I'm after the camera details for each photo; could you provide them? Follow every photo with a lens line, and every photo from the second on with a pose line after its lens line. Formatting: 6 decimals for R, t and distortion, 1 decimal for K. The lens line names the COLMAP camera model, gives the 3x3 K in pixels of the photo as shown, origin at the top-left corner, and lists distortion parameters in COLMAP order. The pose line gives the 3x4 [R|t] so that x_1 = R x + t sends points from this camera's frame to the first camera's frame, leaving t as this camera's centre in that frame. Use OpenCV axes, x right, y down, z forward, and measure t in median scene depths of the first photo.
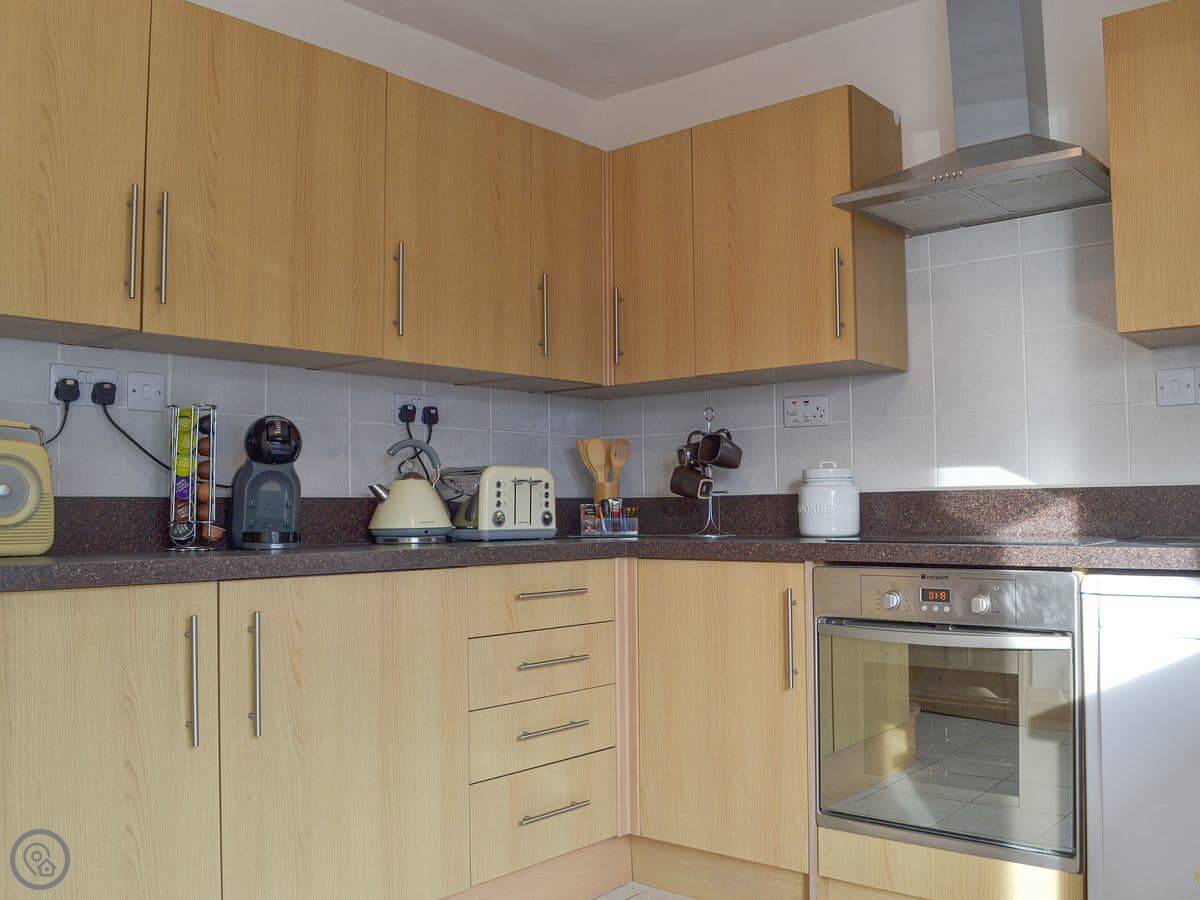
lens RADIAL K [[1271.6, 0, 600.0], [0, 1271.6, 450.0], [0, 0, 1]] dist [-0.119952, 0.046333]
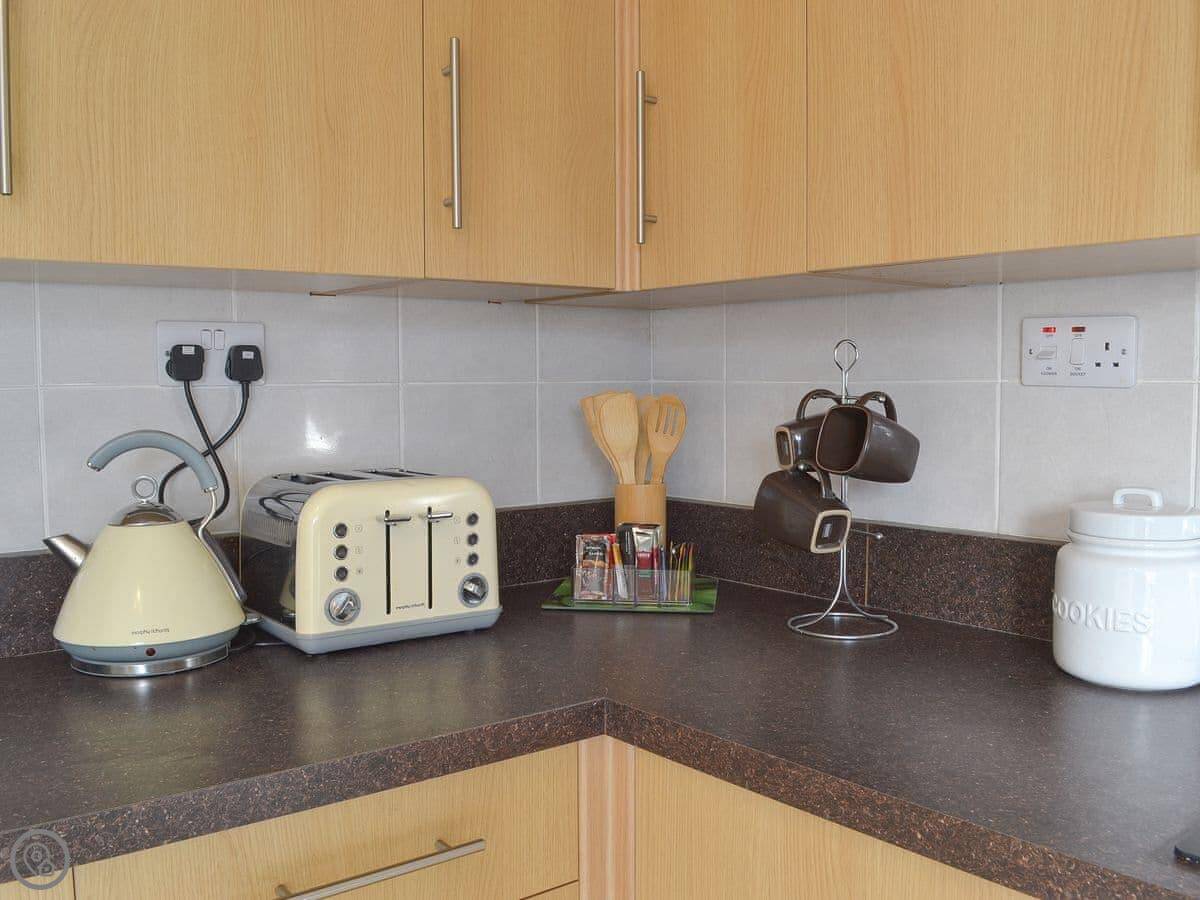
lens RADIAL K [[1073.3, 0, 582.9], [0, 1073.3, 448.3], [0, 0, 1]] dist [-0.079710, 0.004506]
pose [[0.978706, 0.018067, -0.204470, 0.073525], [0.009283, 0.991204, 0.132017, -0.046609], [0.205057, -0.131104, 0.969930, 0.620766]]
